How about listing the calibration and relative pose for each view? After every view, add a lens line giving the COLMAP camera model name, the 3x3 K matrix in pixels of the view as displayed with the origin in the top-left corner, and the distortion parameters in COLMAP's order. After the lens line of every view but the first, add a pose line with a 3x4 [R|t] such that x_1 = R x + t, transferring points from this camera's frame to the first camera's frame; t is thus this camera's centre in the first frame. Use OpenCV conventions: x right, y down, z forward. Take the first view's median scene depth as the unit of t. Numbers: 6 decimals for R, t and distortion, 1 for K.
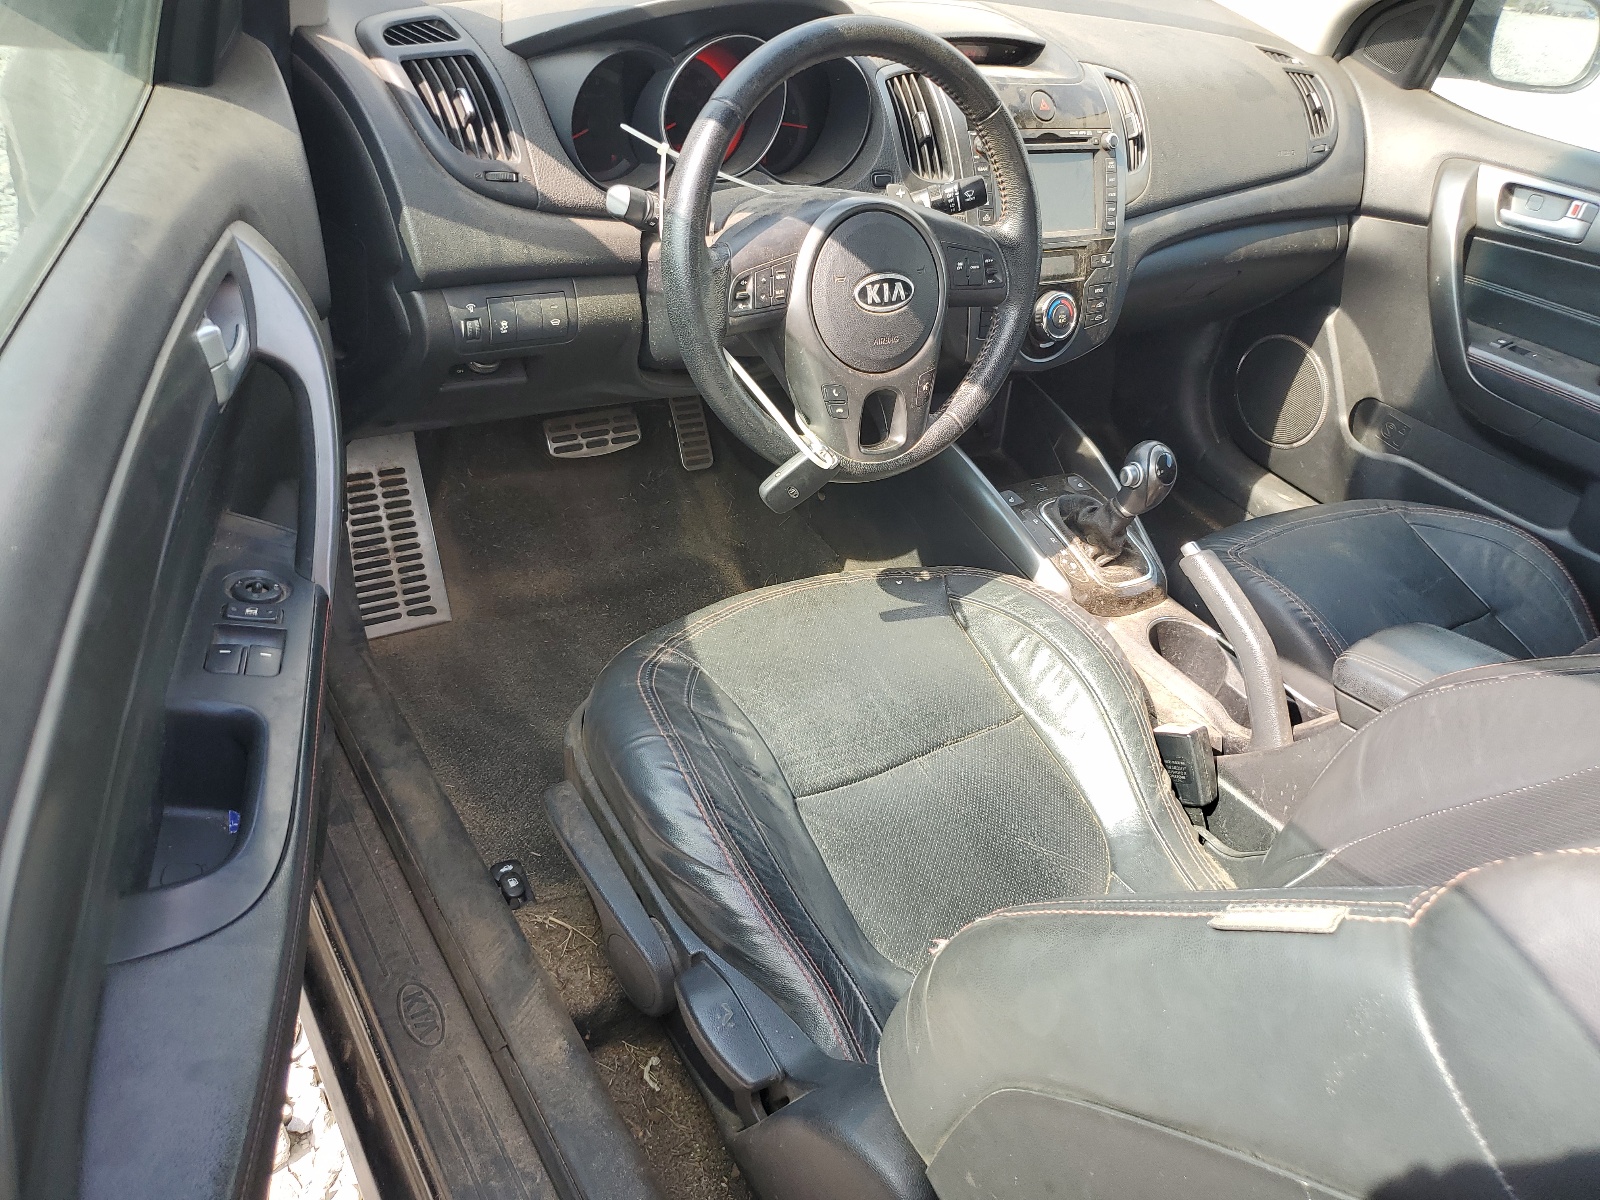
lens RADIAL K [[1232.6, 0, 800.0], [0, 1232.6, 600.0], [0, 0, 1]] dist [0.029426, 0.002866]
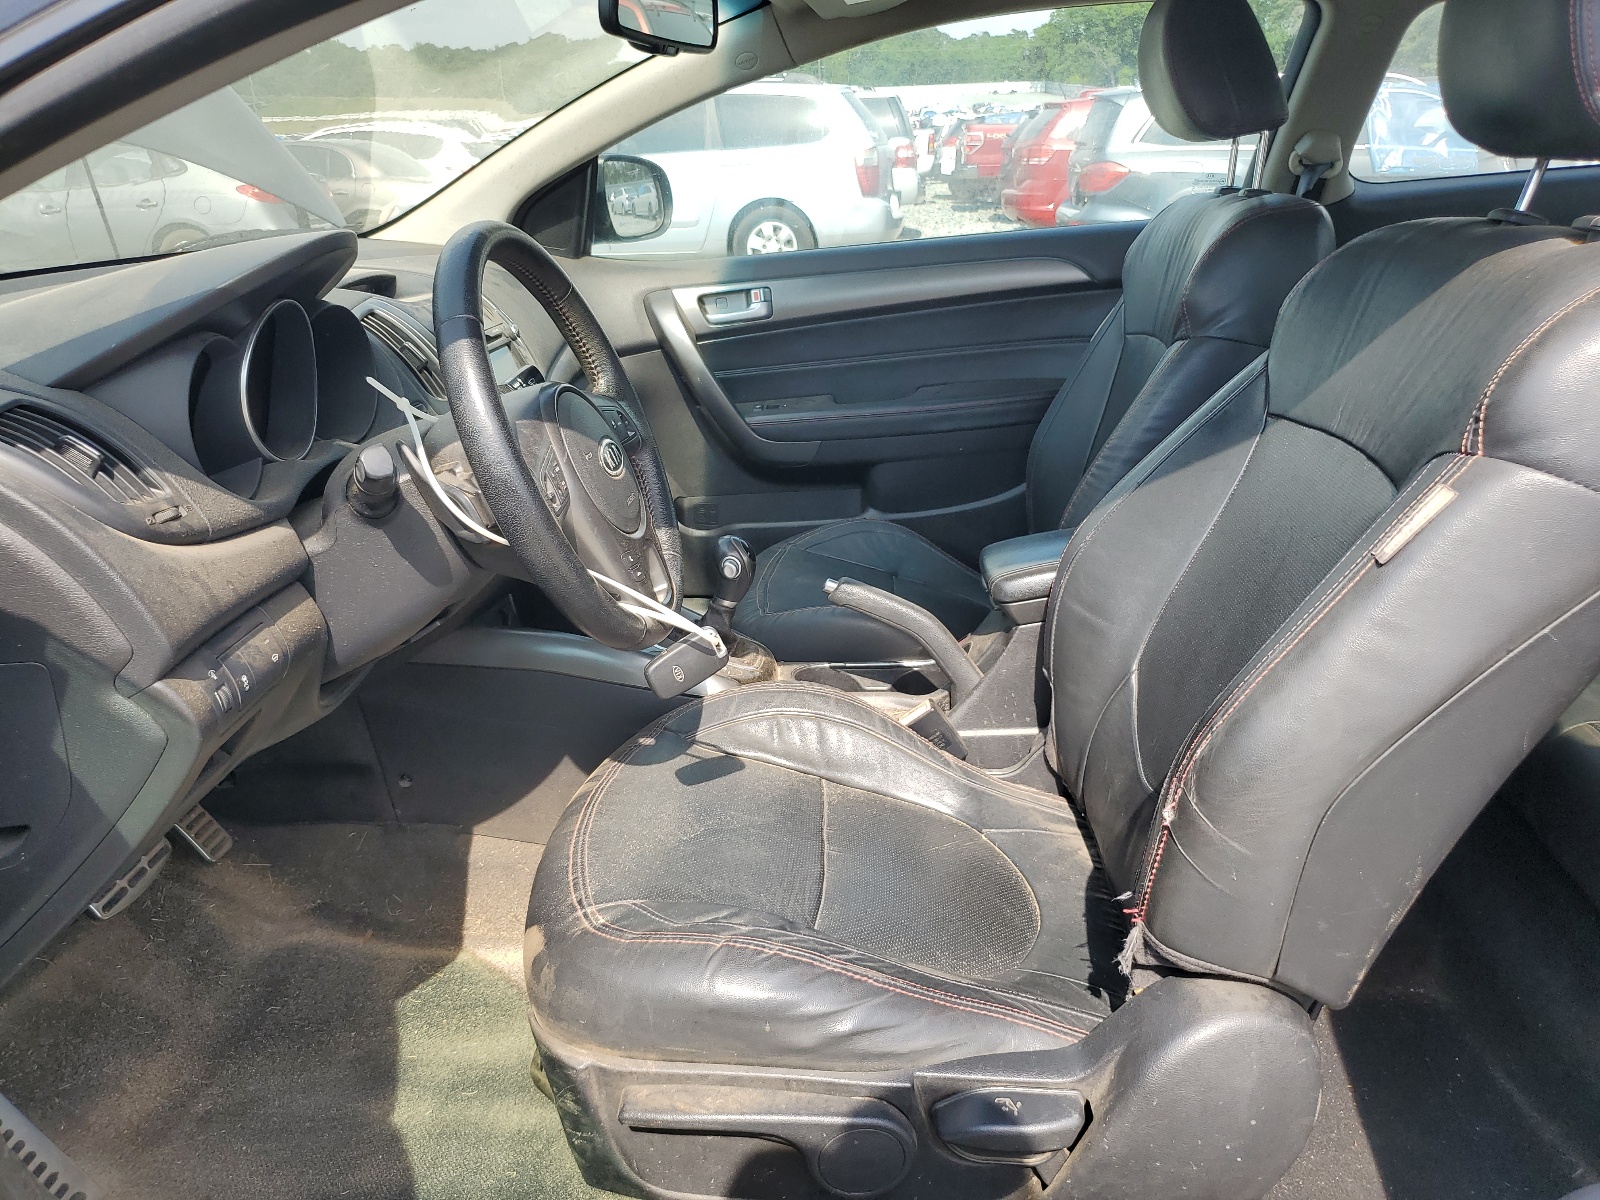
lens RADIAL K [[1254.7, 0, 800.0], [0, 1254.7, 600.0], [0, 0, 1]] dist [-0.003490, -0.004307]
pose [[0.589483, -0.426497, 0.686011, -0.390929], [0.562651, 0.826145, 0.030138, -0.061669], [-0.579598, 0.368219, 0.726967, 0.130766]]
